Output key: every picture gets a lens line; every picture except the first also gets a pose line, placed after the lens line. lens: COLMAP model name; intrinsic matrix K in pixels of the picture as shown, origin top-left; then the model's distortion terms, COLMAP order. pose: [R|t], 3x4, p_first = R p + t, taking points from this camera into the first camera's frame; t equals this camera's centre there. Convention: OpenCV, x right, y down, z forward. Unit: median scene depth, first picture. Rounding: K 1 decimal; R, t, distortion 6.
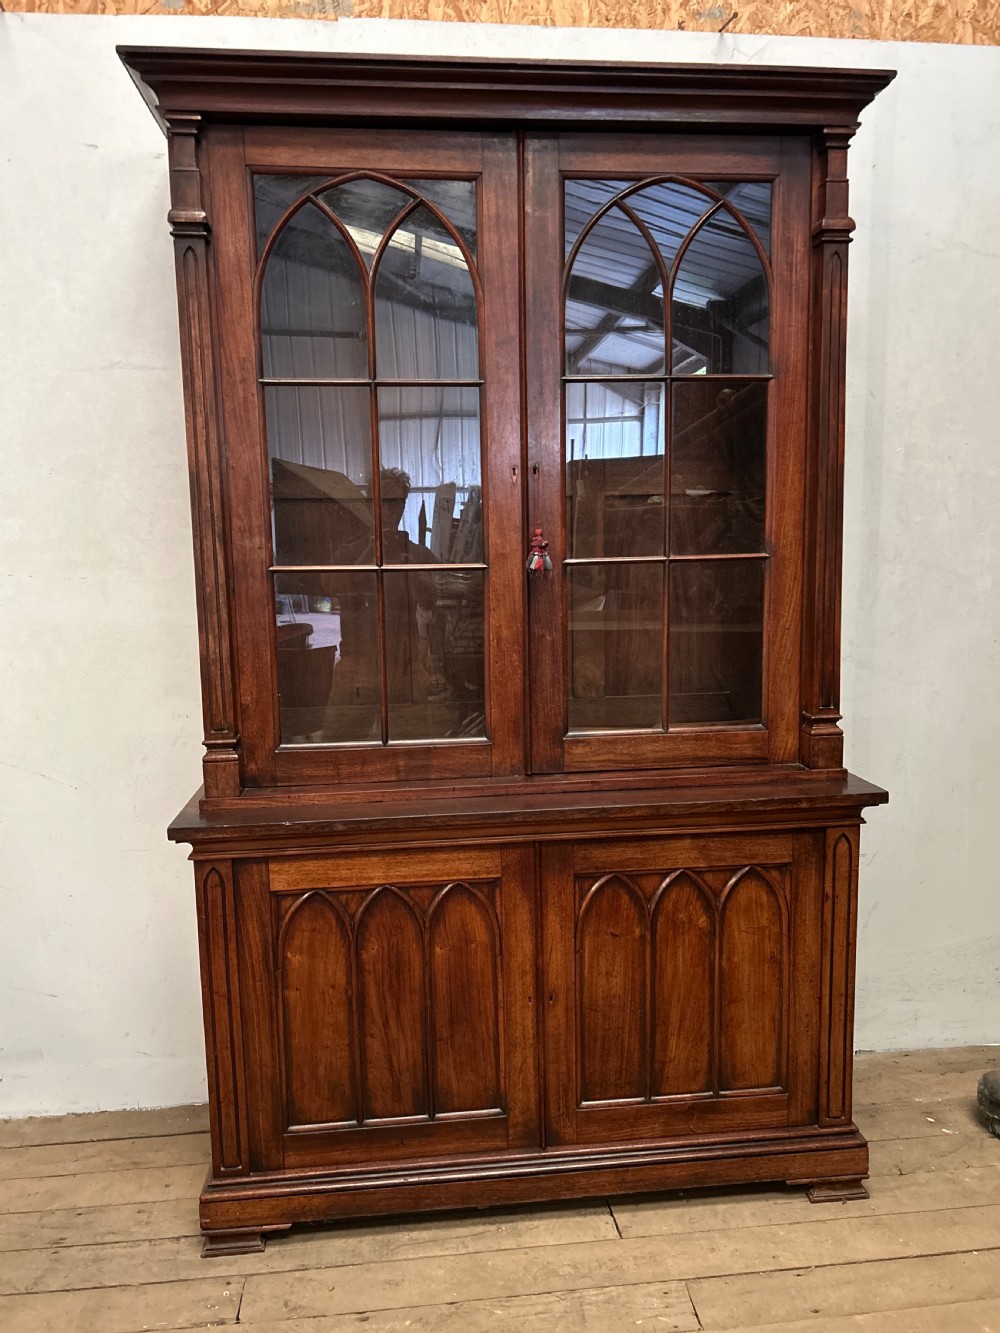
lens RADIAL K [[1005.5, 0, 507.7], [0, 1005.5, 673.0], [0, 0, 1]] dist [0.046717, -0.051510]
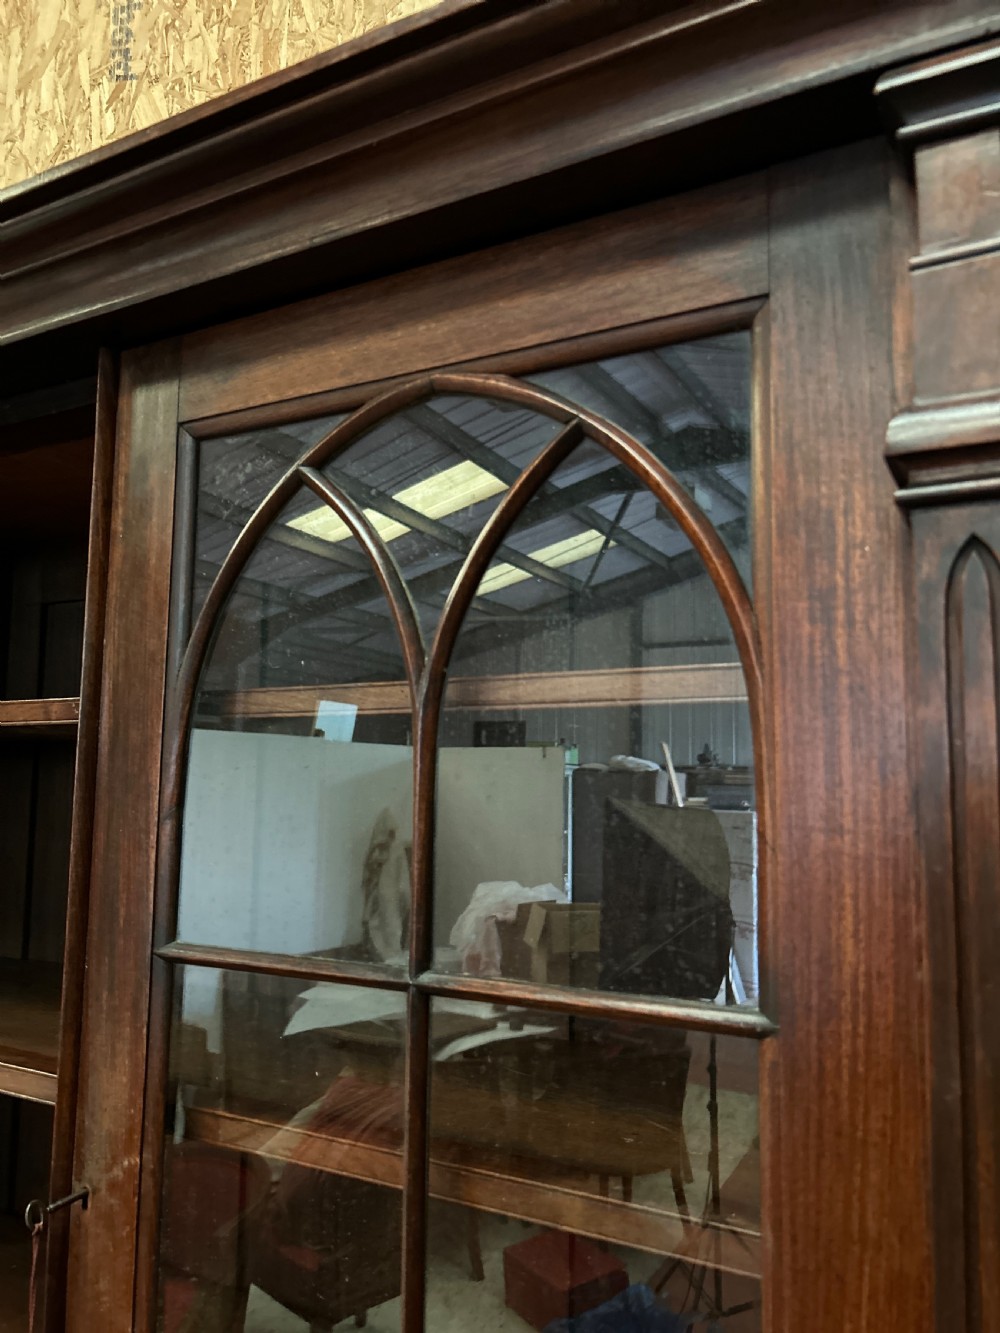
lens RADIAL K [[1005.5, 0, 474.4], [0, 1005.5, 685.0], [0, 0, 1]] dist [0.046717, -0.051510]
pose [[0.822144, -0.030342, -0.568471, 0.349579], [-0.107520, 0.972330, -0.207396, -0.317981], [0.559034, 0.231631, 0.796133, 0.749606]]
